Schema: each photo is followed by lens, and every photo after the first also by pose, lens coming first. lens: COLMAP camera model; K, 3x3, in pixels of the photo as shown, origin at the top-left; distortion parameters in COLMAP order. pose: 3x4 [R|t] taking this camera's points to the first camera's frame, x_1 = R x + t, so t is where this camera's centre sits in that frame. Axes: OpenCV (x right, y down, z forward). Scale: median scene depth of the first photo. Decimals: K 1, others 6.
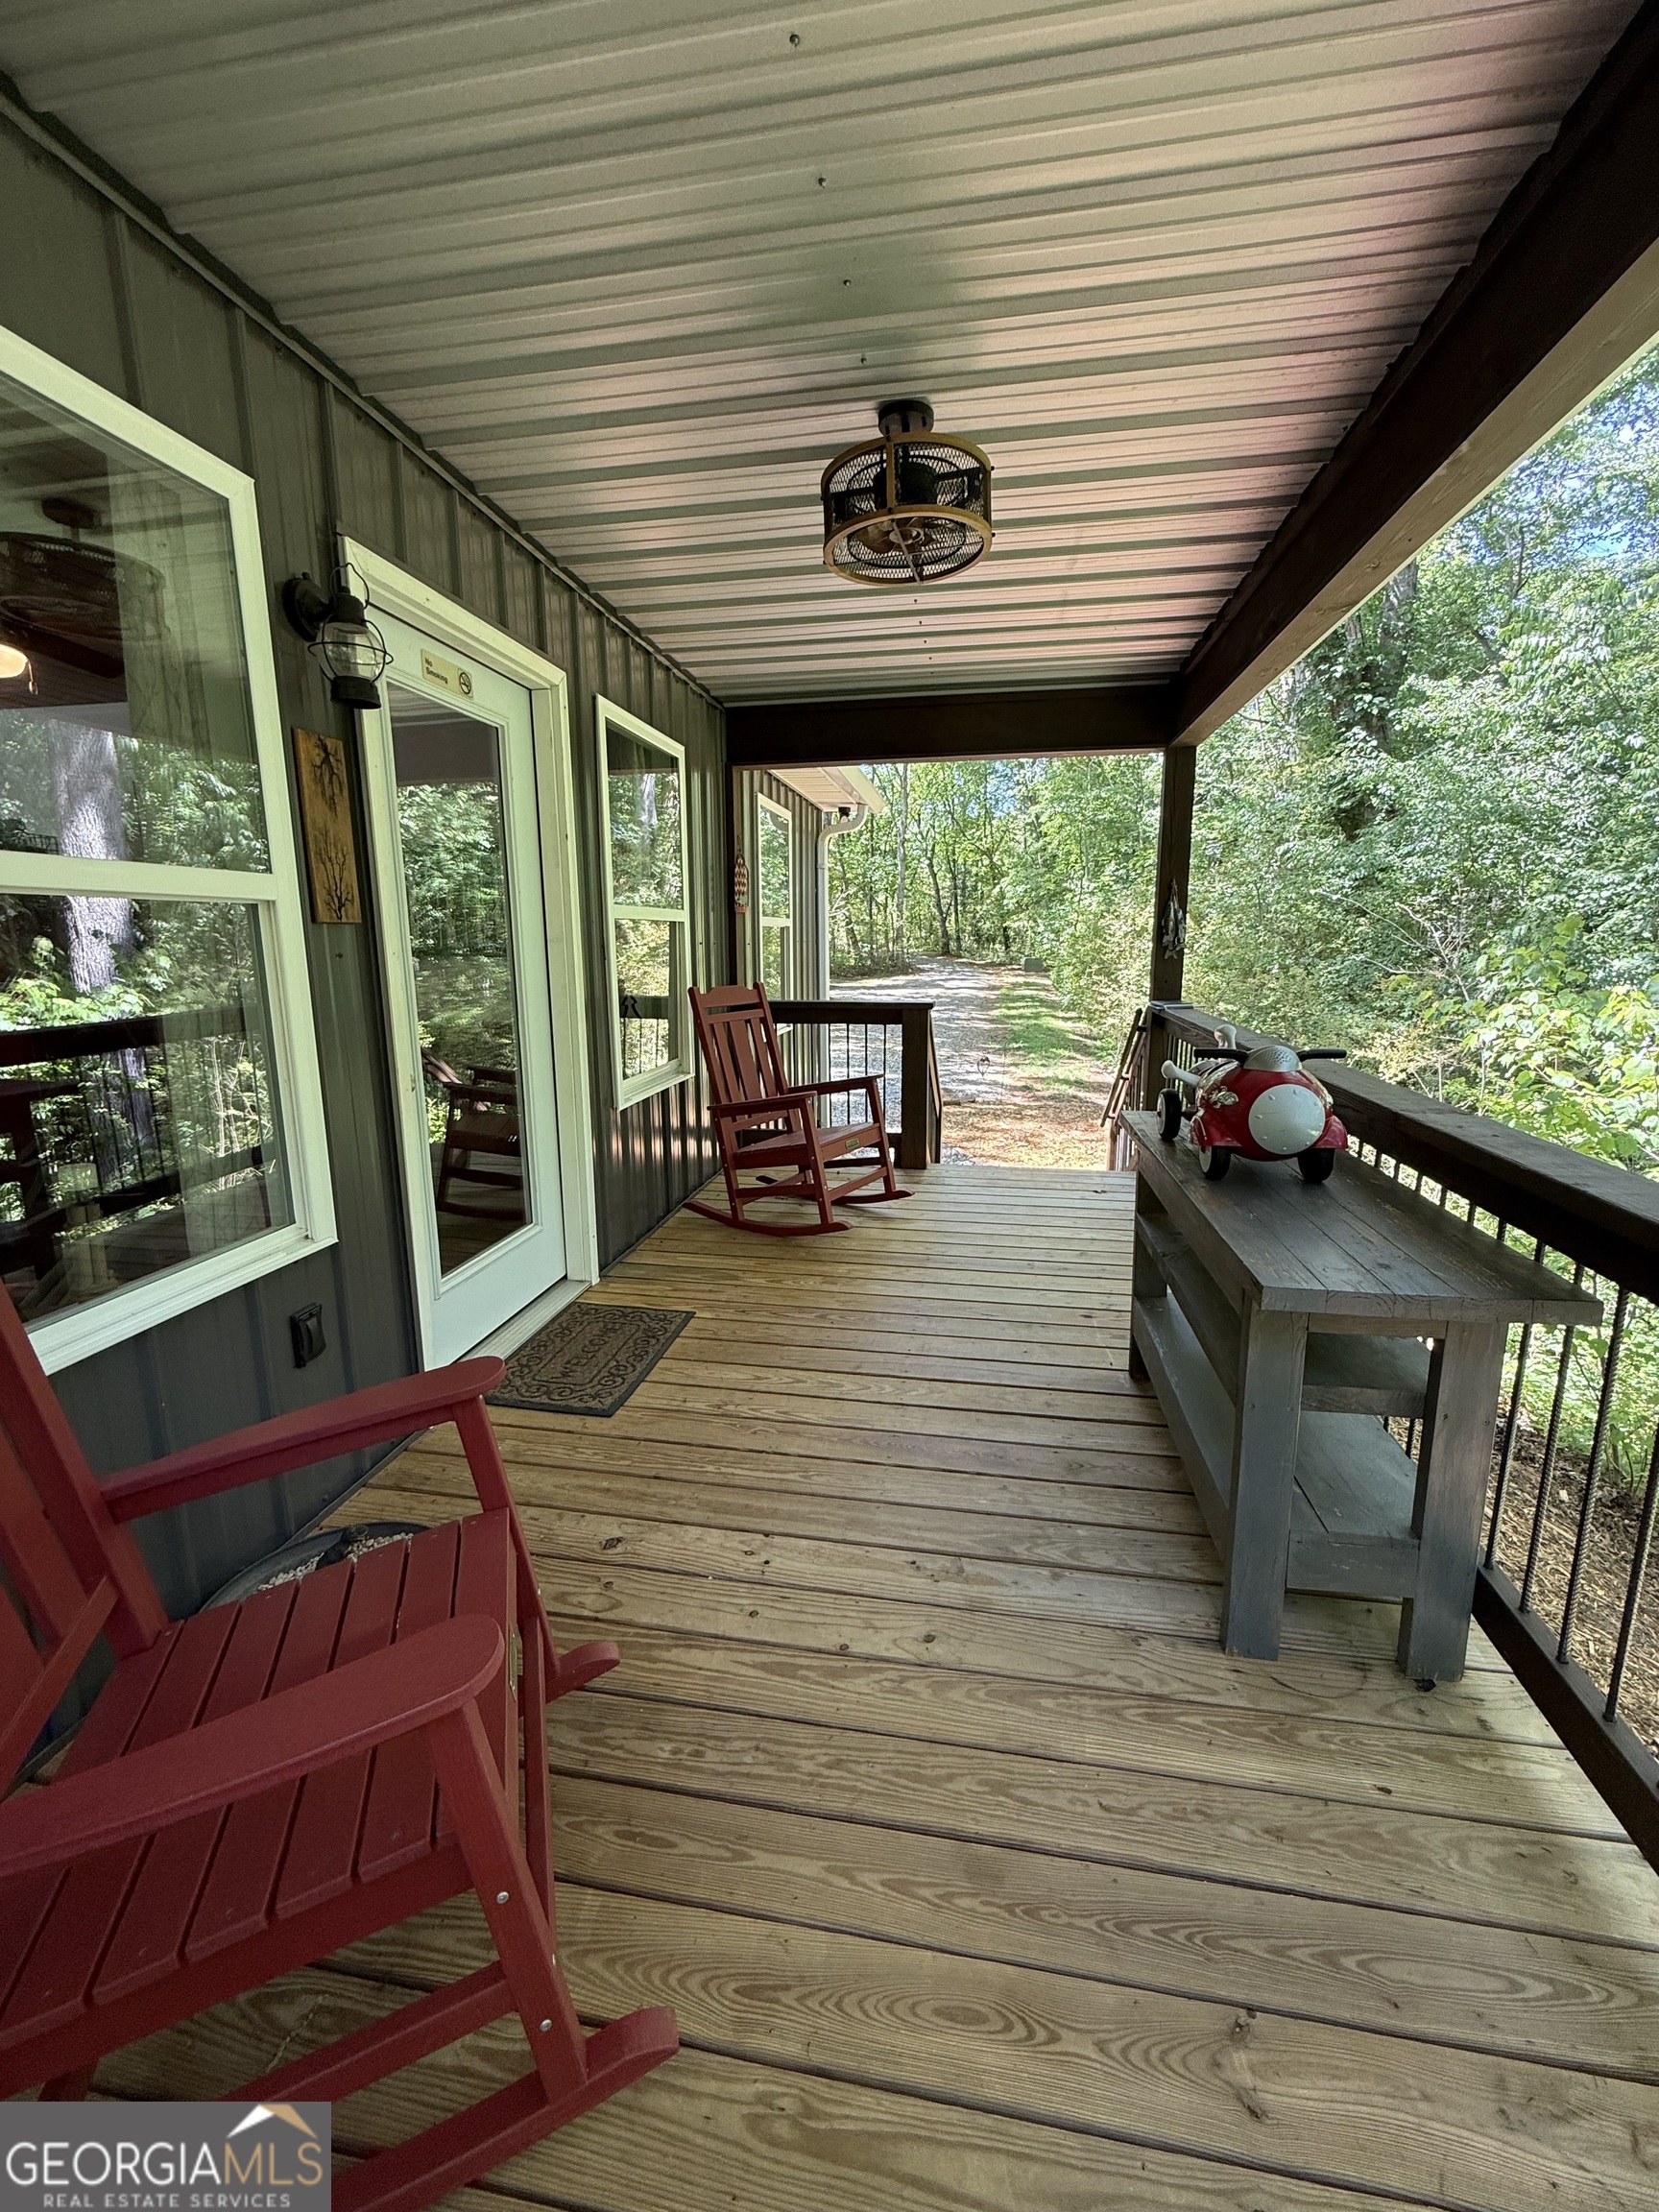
lens RADIAL K [[884.8, 0, 828.7], [0, 884.8, 1102.4], [0, 0, 1]] dist [-0.001580, 0.000723]
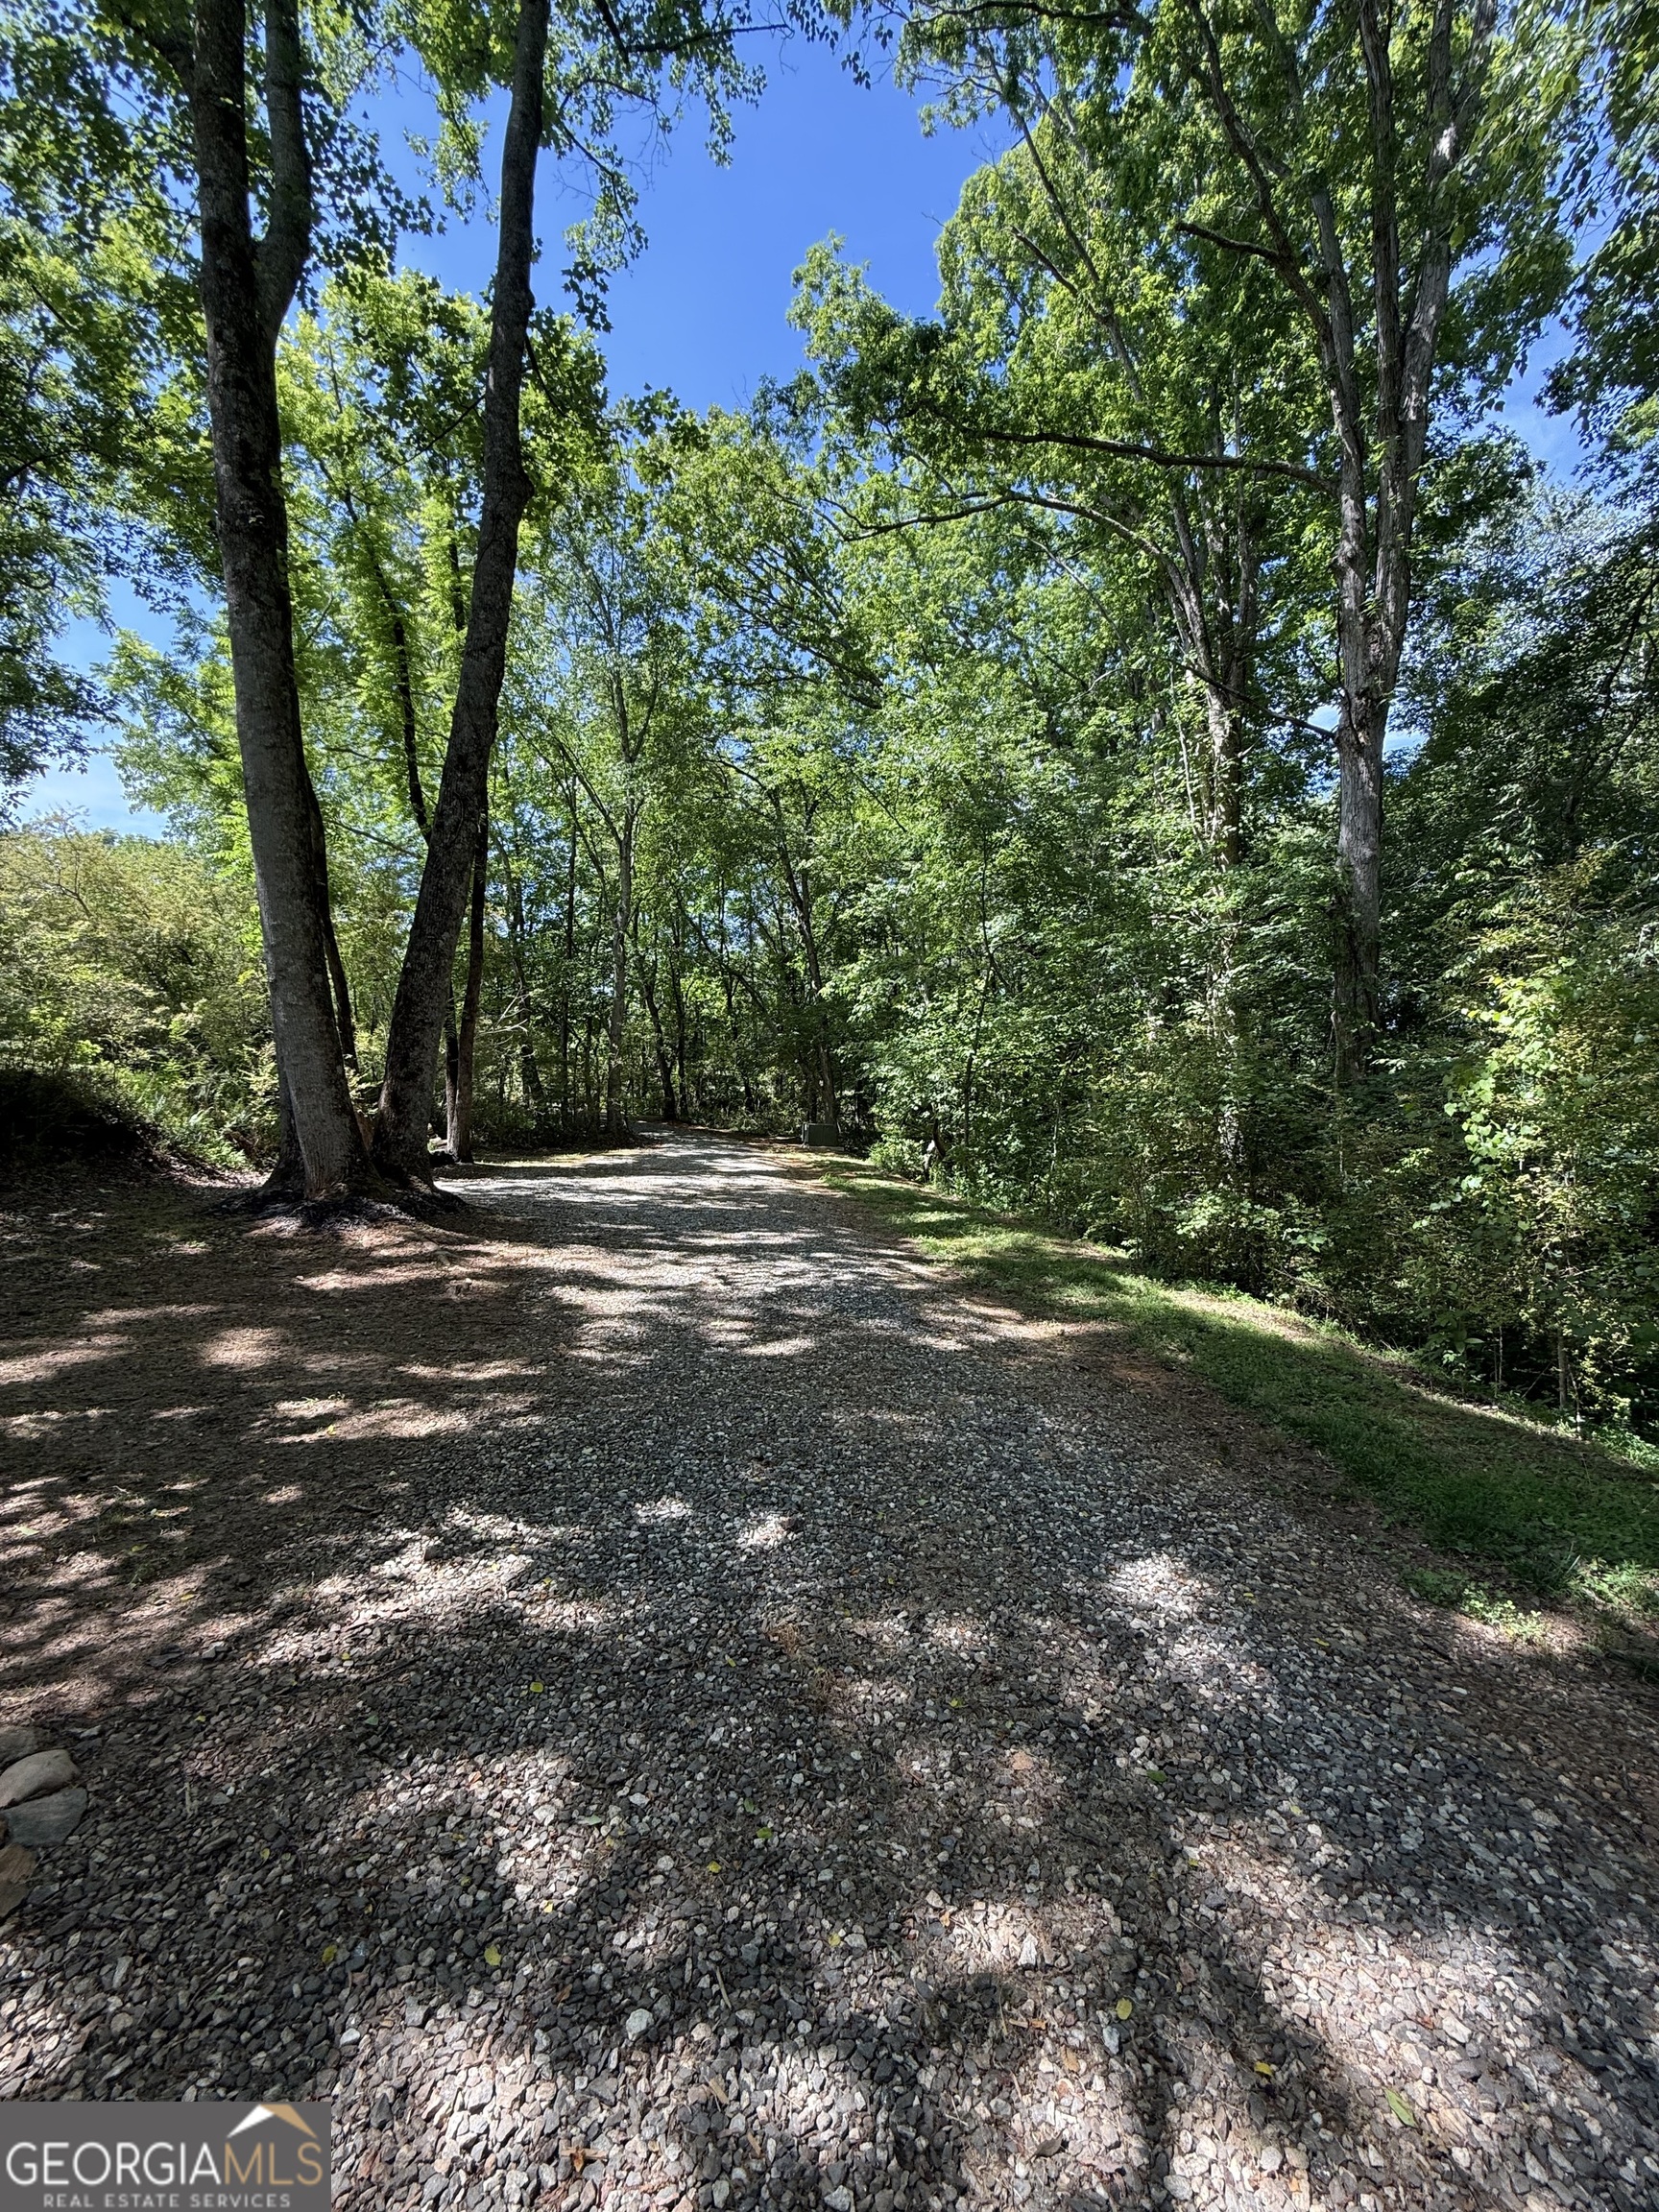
lens RADIAL K [[884.8, 0, 824.7], [0, 884.8, 1106.3], [0, 0, 1]] dist [-0.001580, 0.000723]
pose [[0.940010, 0.037689, 0.339059, 0.119740], [0.026834, 0.982631, -0.183622, -0.713689], [-0.340090, 0.181705, 0.922671, 4.959215]]
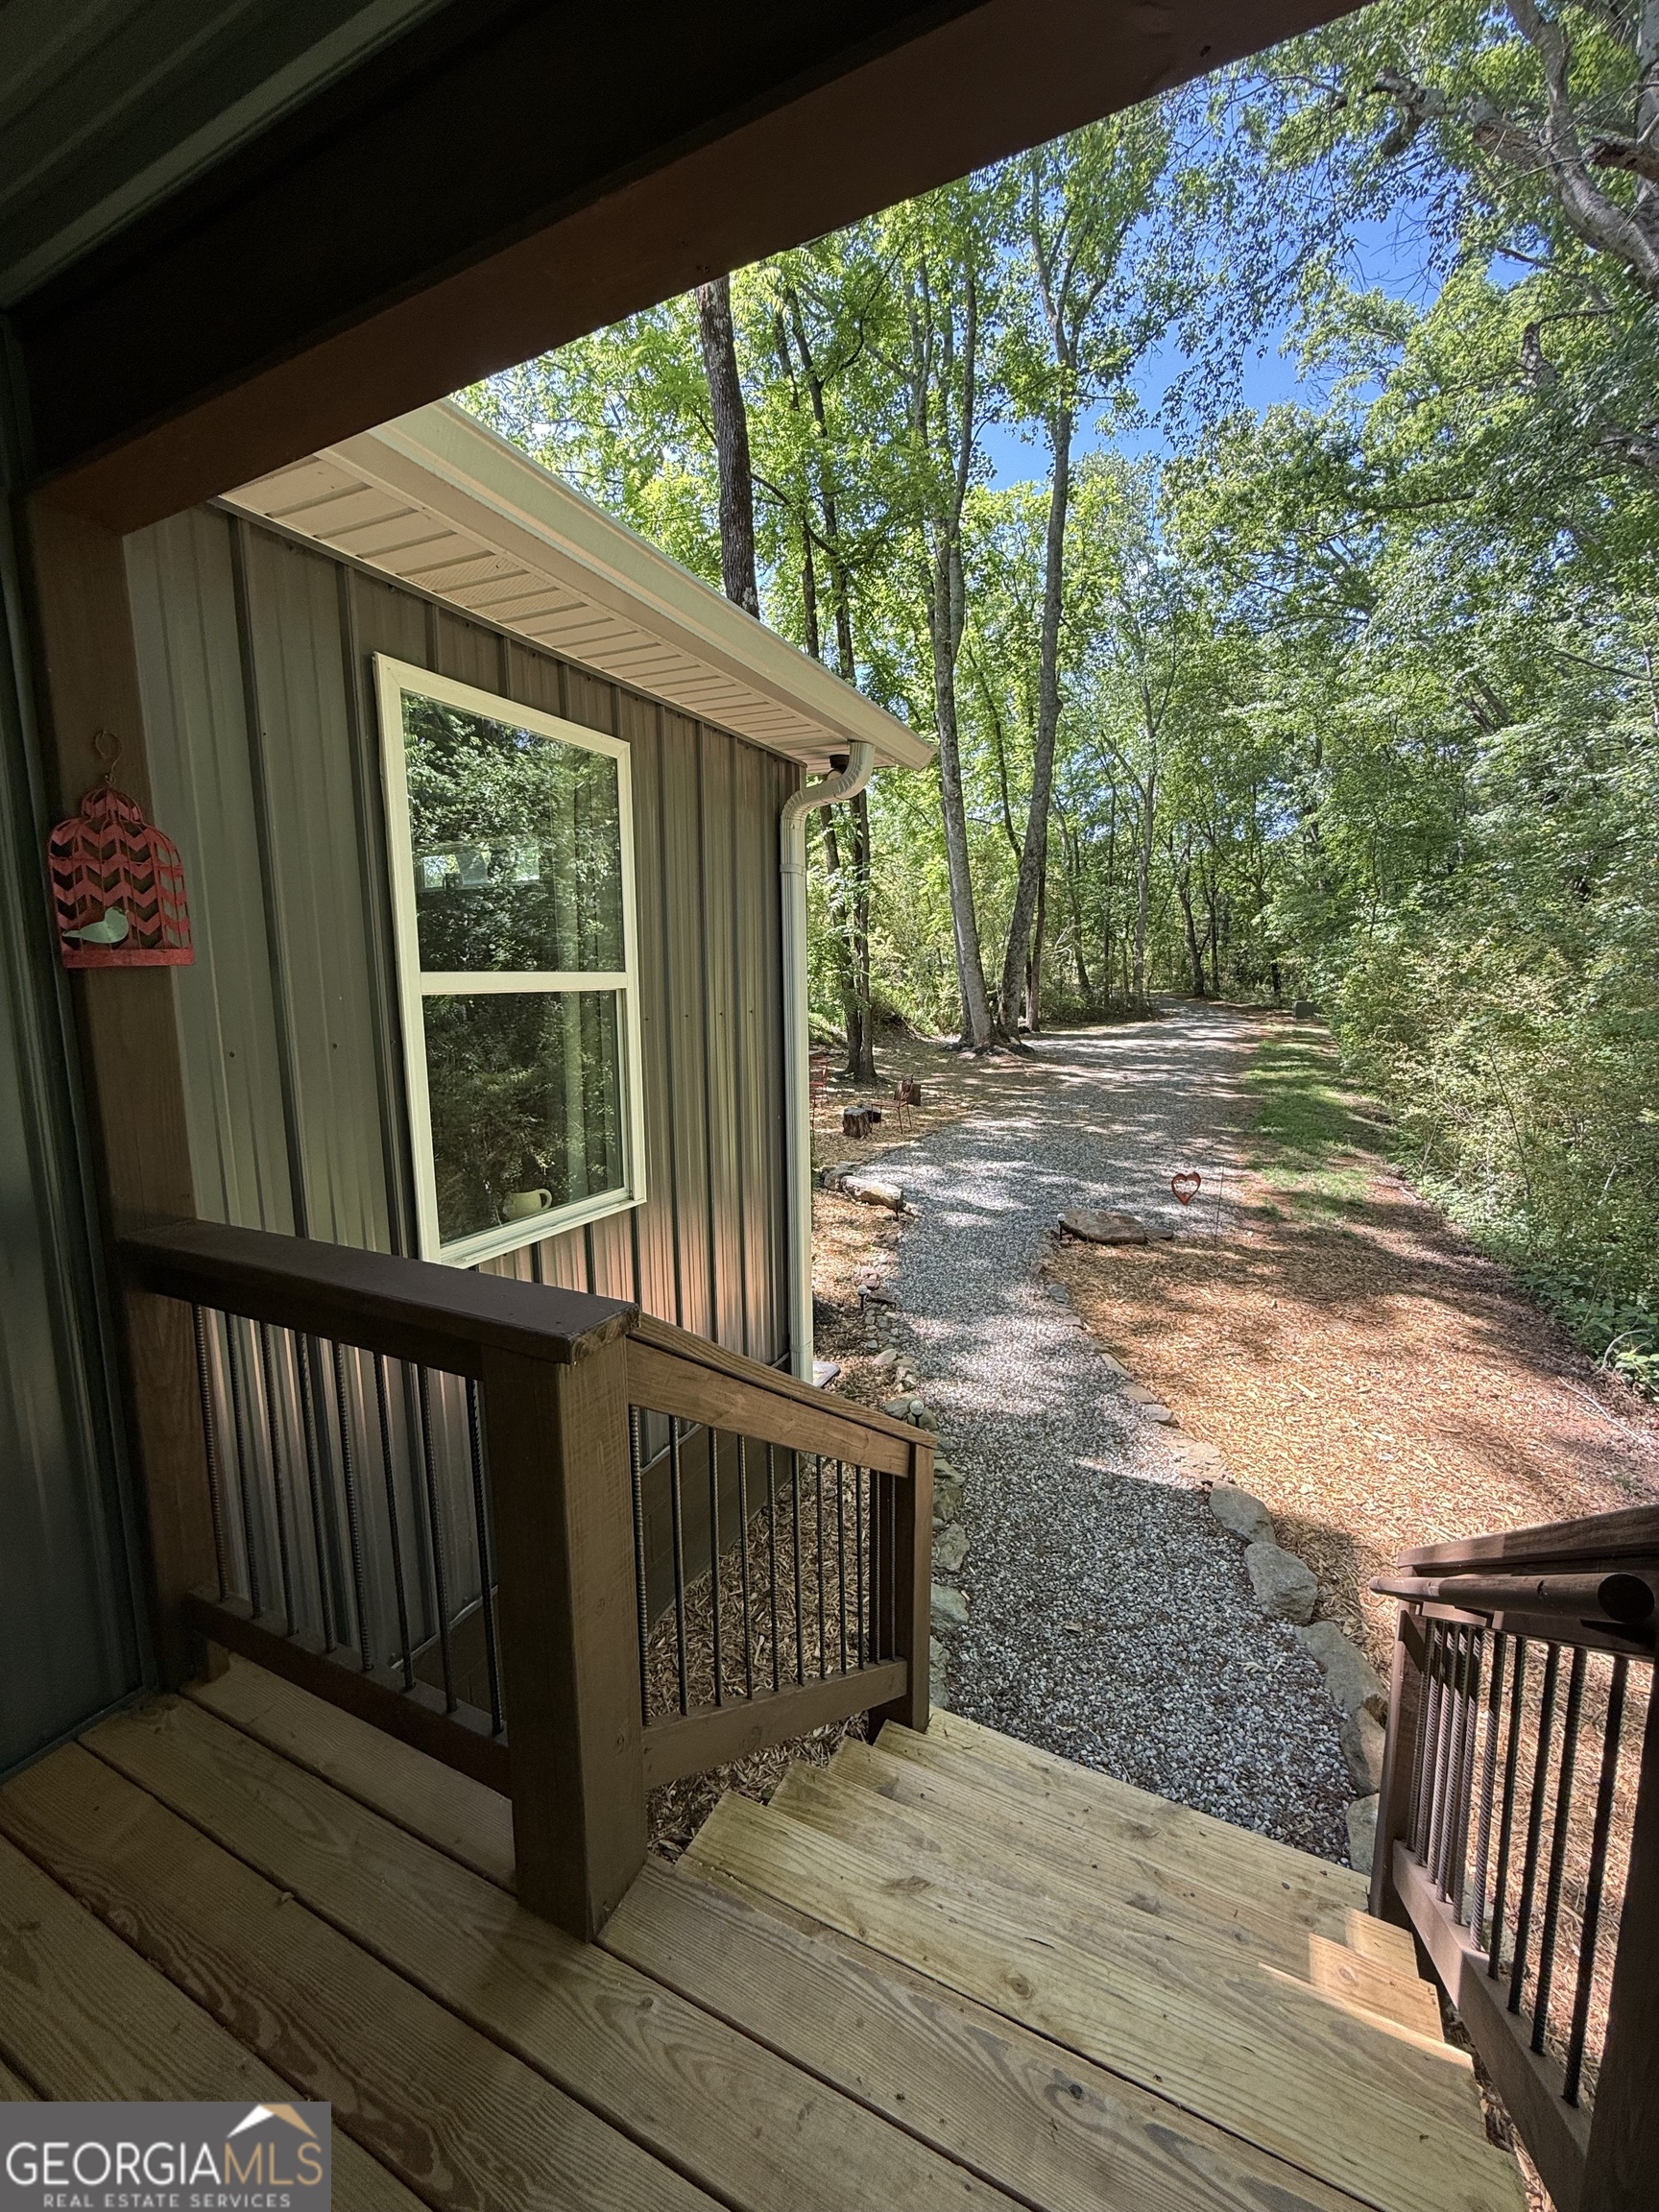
lens RADIAL K [[884.8, 0, 841.4], [0, 884.8, 1097.6], [0, 0, 1]] dist [-0.001580, 0.000723]
pose [[0.964754, 0.037633, -0.260449, 0.370862], [-0.049548, 0.997997, -0.039333, -0.257524], [0.258447, 0.050851, 0.964686, 1.200748]]
